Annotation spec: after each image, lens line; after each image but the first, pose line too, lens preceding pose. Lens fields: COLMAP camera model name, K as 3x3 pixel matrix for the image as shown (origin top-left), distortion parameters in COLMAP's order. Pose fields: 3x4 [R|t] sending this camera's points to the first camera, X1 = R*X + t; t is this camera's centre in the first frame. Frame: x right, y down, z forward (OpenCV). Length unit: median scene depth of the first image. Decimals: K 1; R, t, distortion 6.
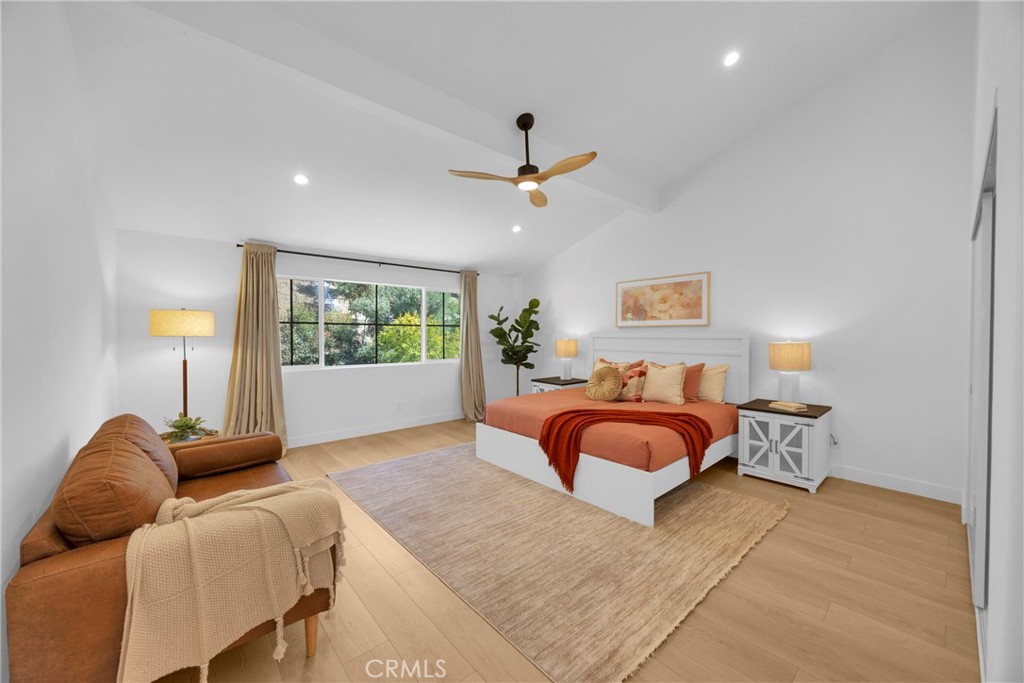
lens RADIAL K [[388.9, 0, 510.6], [0, 388.9, 338.5], [0, 0, 1]] dist [0.000053, 0.000078]
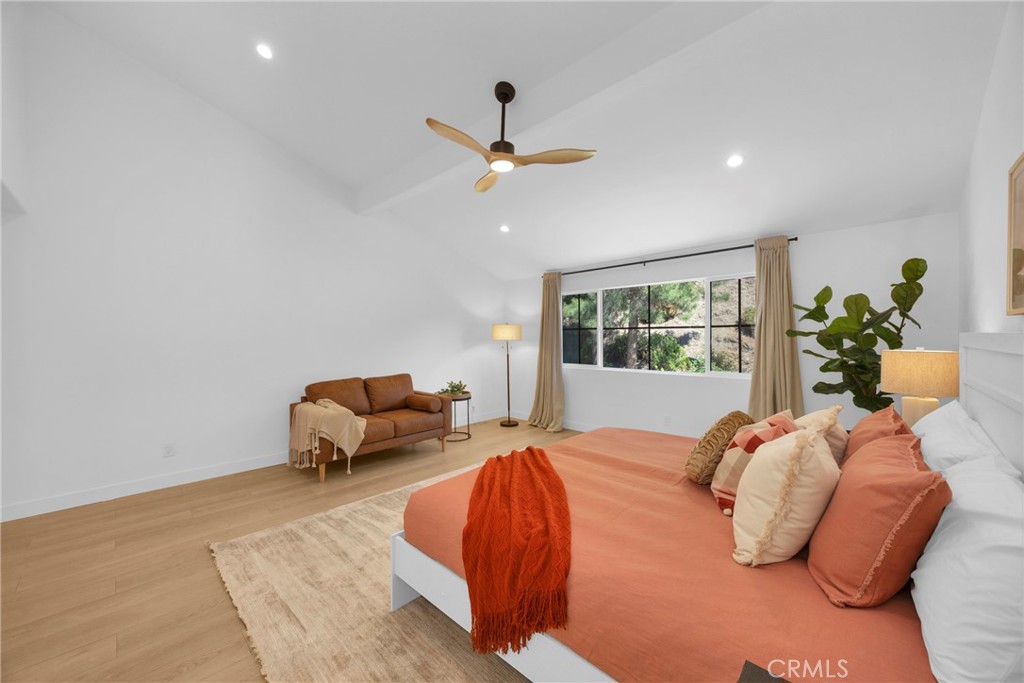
lens RADIAL K [[395.0, 0, 512.0], [0, 395.0, 341.5], [0, 0, 1]] dist [-0.000189, 0.000003]
pose [[0.085896, 0.007767, -0.996274, 0.693461], [-0.006747, 0.999951, 0.007214, -0.010349], [0.996281, 0.006102, 0.085944, 0.722742]]
